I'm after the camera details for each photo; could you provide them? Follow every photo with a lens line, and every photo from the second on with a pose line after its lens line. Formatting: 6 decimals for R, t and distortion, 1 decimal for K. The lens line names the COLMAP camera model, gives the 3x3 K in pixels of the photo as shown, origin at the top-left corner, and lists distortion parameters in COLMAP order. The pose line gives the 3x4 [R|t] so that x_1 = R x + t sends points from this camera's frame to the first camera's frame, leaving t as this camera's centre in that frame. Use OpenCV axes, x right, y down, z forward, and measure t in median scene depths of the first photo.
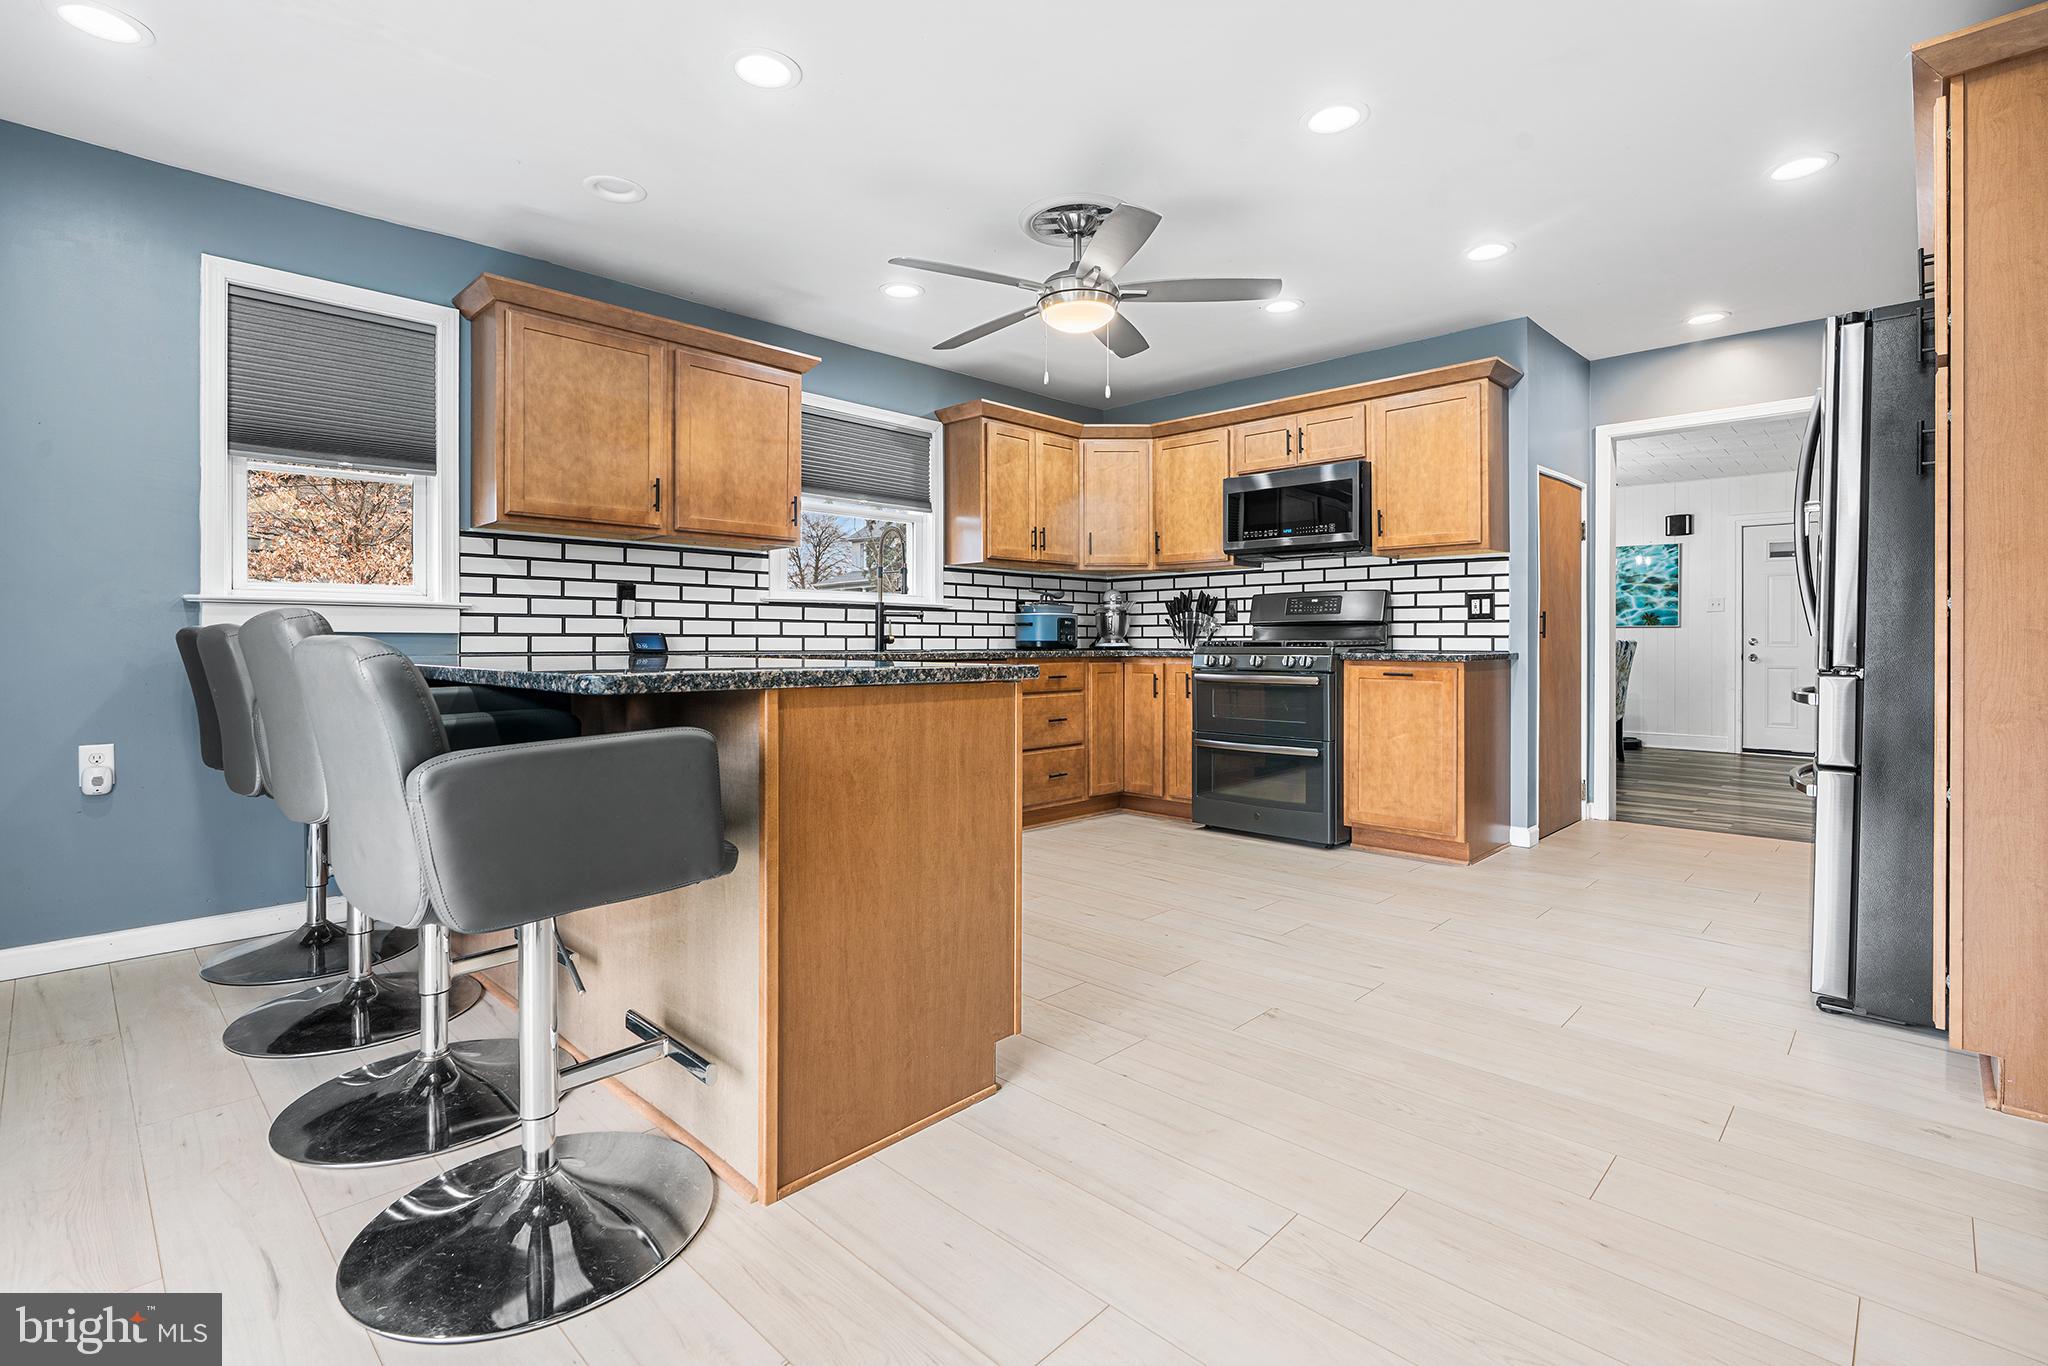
lens RADIAL K [[943.3, 0, 1030.5], [0, 943.3, 642.2], [0, 0, 1]] dist [-0.004003, 0.000157]
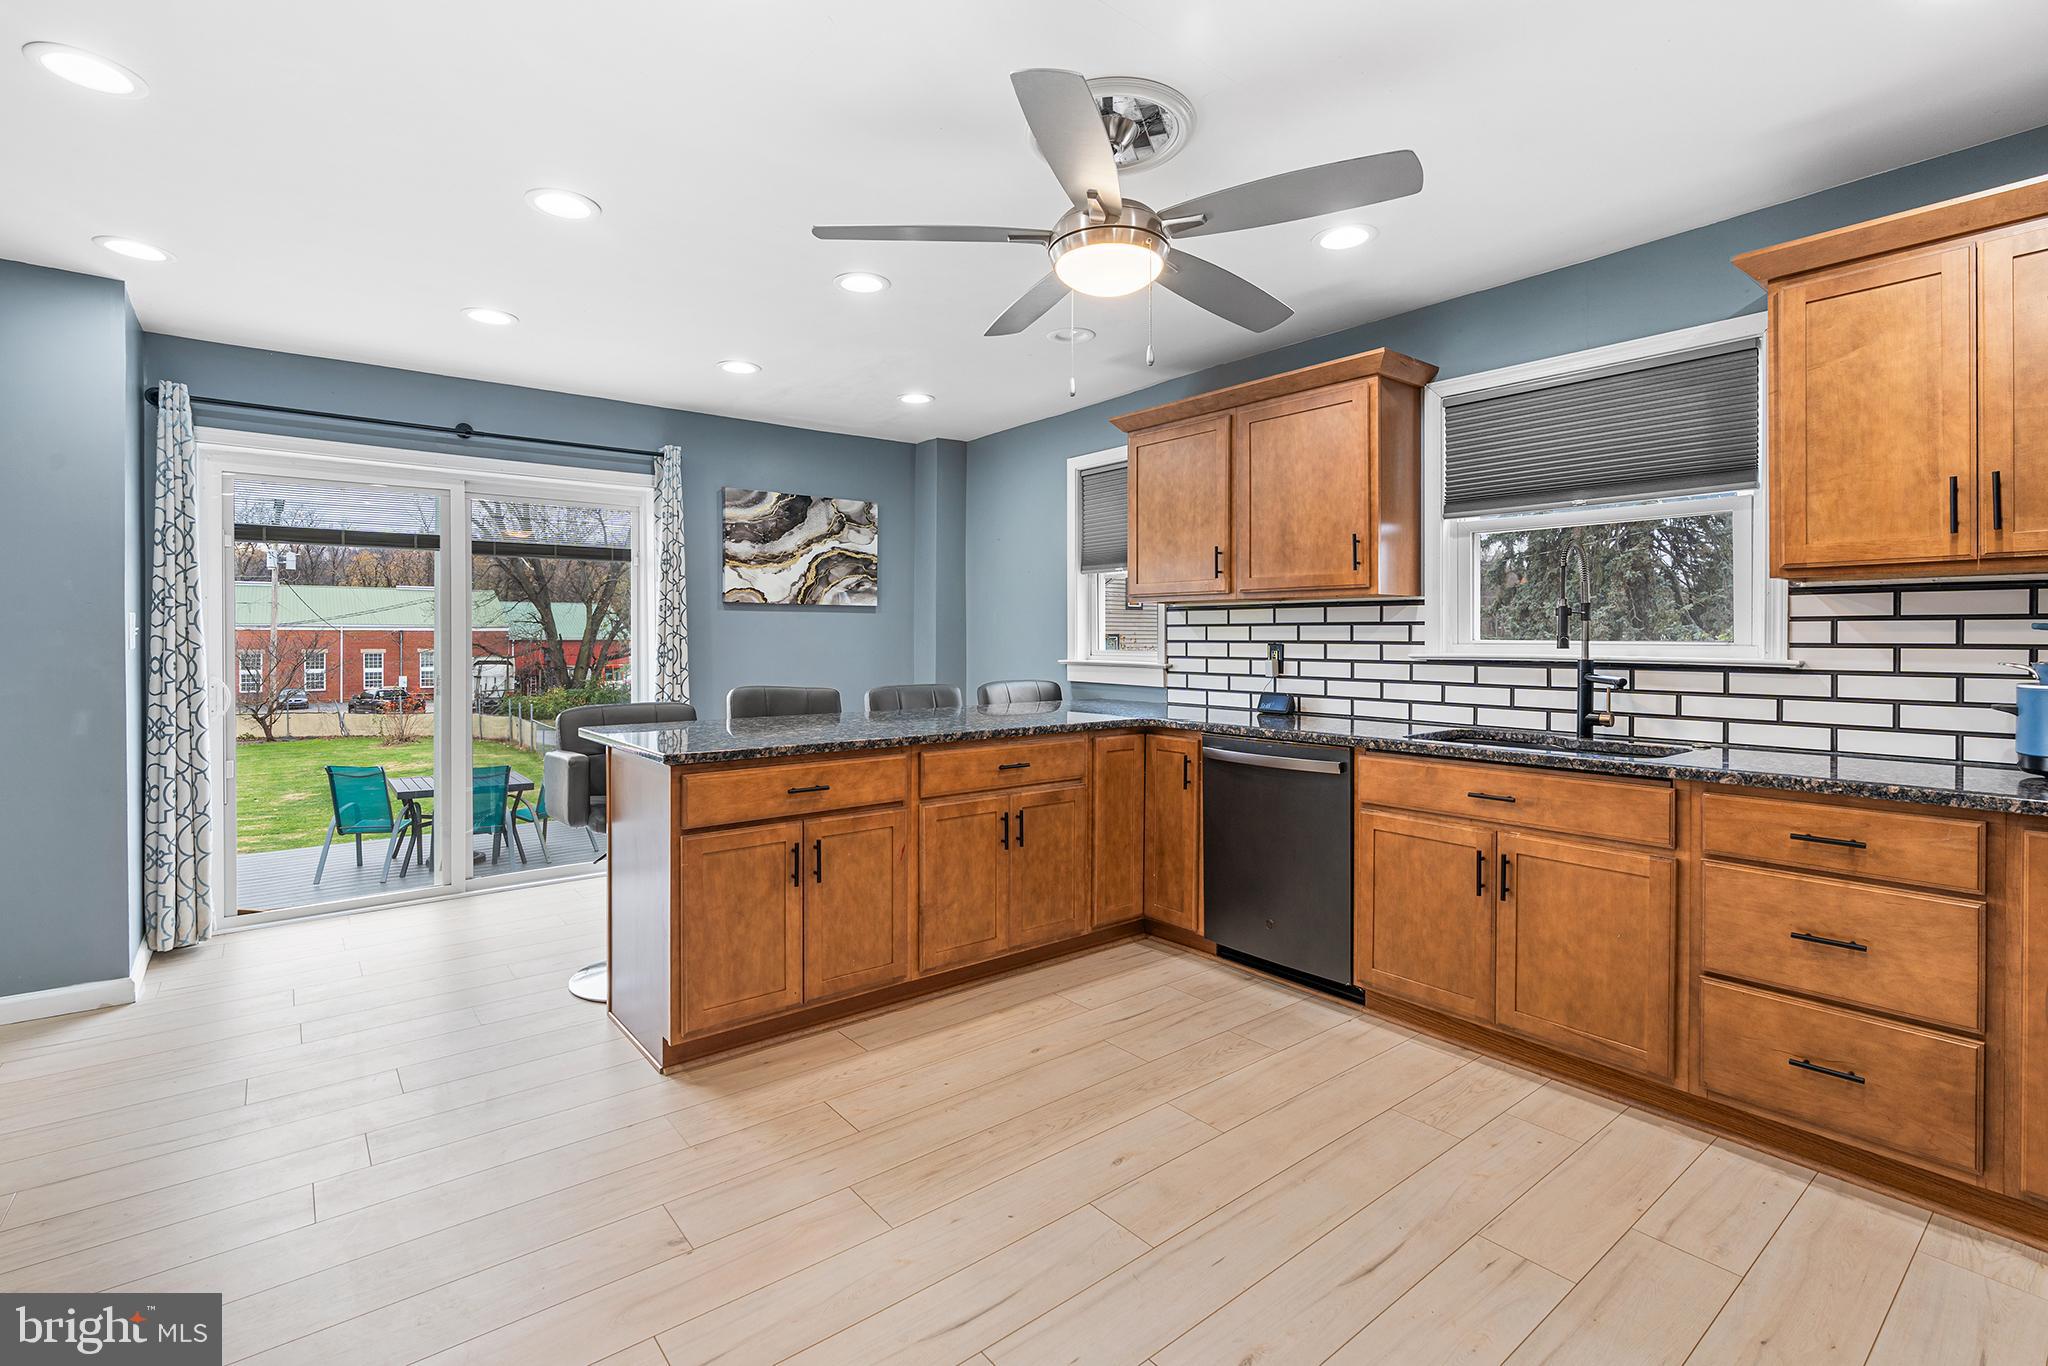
lens RADIAL K [[943.3, 0, 1029.9], [0, 943.3, 641.9], [0, 0, 1]] dist [-0.004003, 0.000157]
pose [[-0.128456, 0.002479, -0.991712, 0.563730], [-0.003457, 0.999990, 0.002948, -0.060045], [0.991709, 0.003807, -0.128446, 0.789354]]
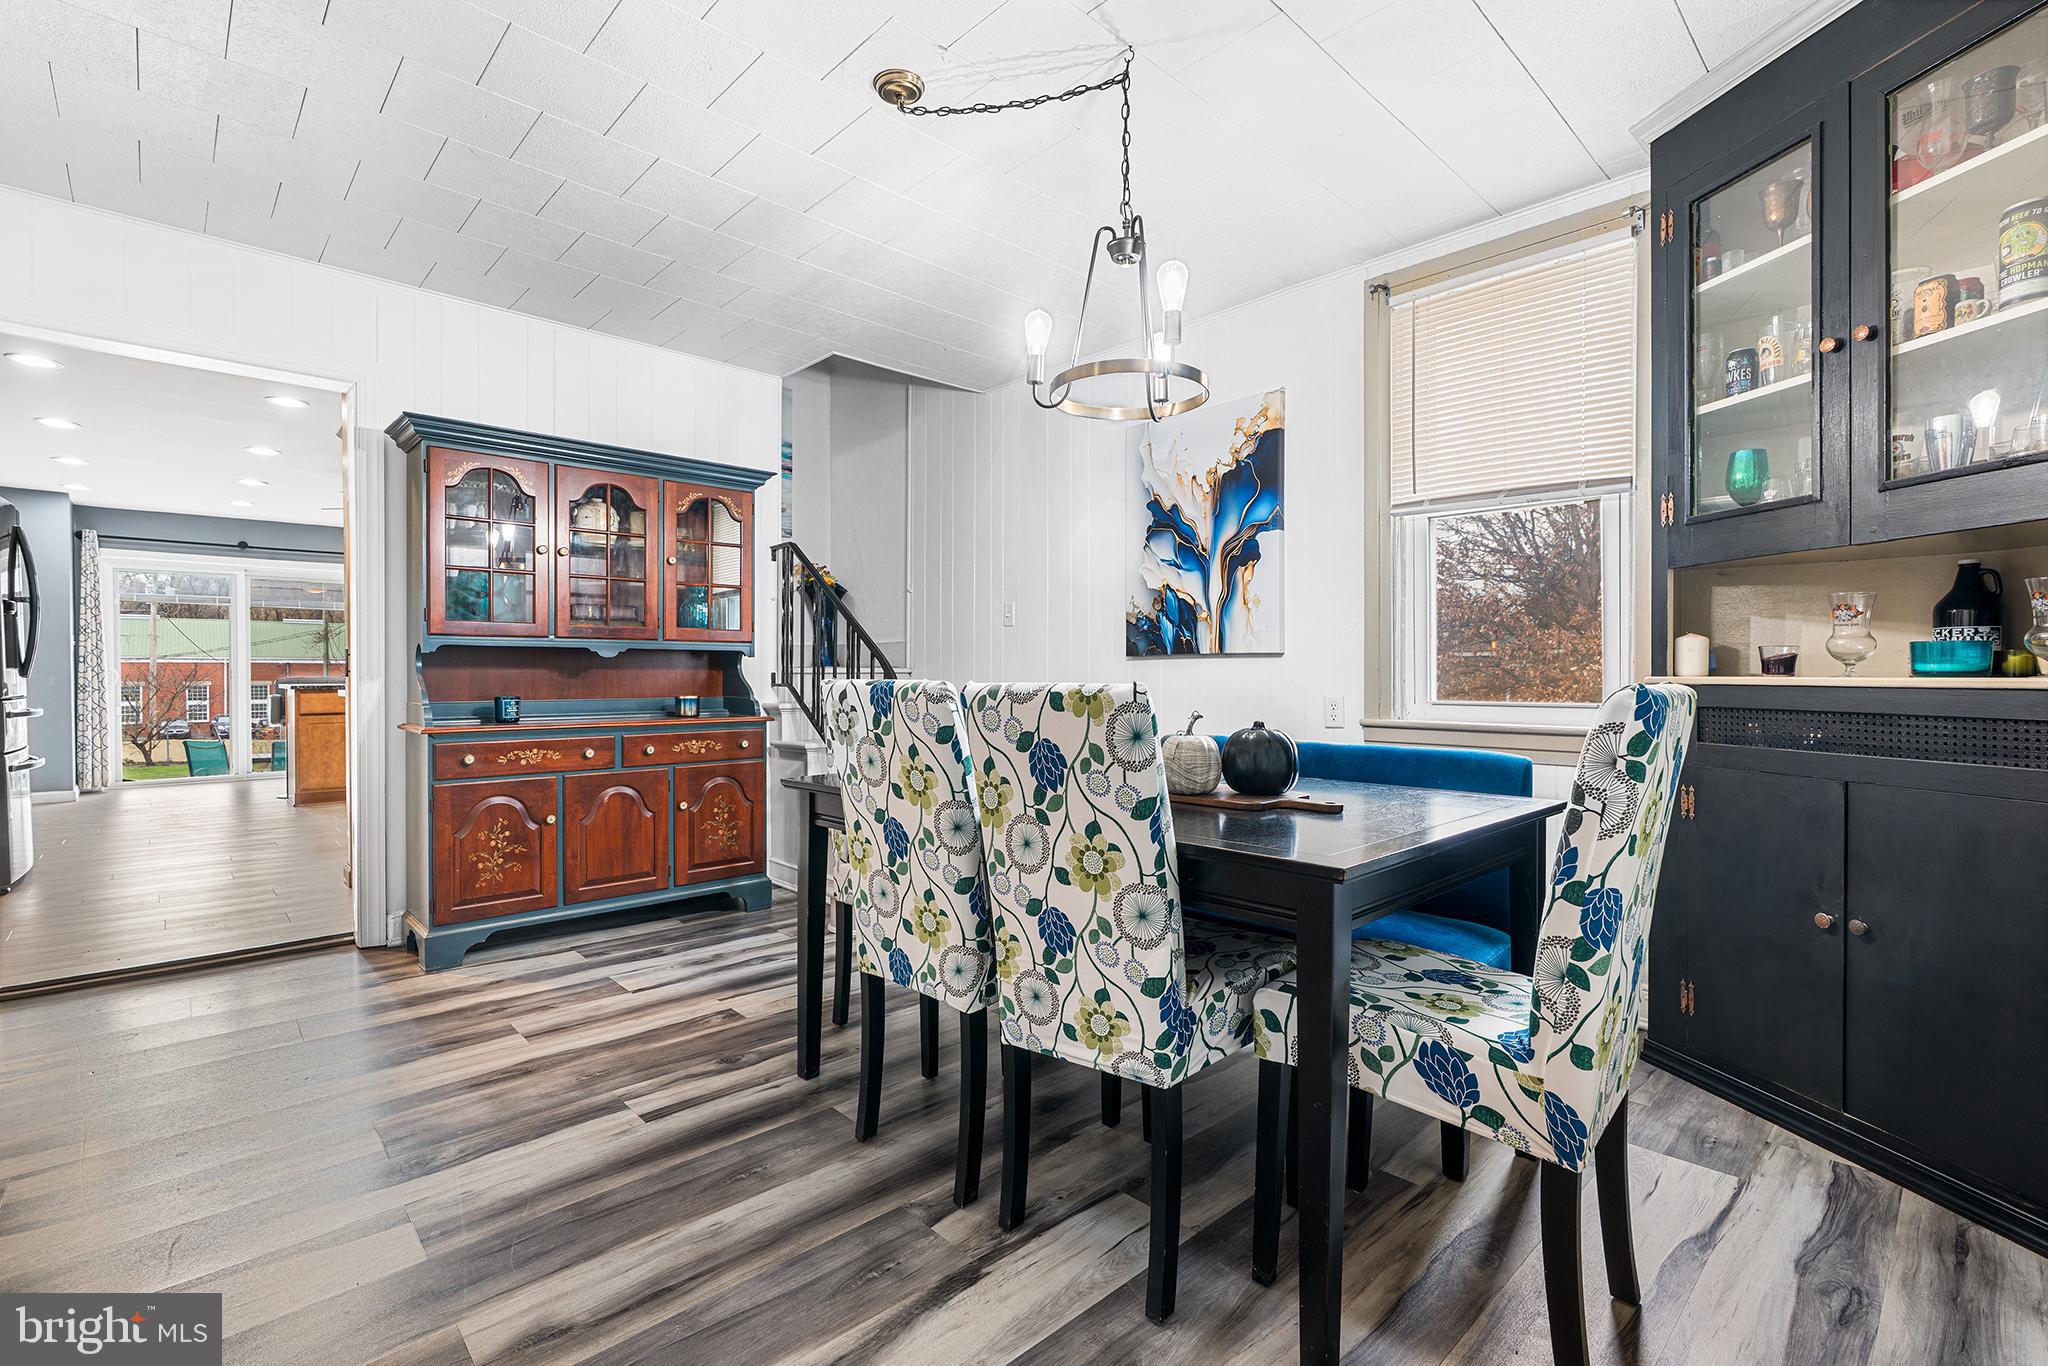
lens RADIAL K [[943.3, 0, 1044.6], [0, 943.3, 680.6], [0, 0, 1]] dist [-0.004003, 0.000157]
pose [[-0.048634, 0.006009, -0.998799, 1.188625], [-0.001954, 0.999979, 0.006111, -0.027446], [0.998815, 0.002249, -0.048621, 1.461471]]
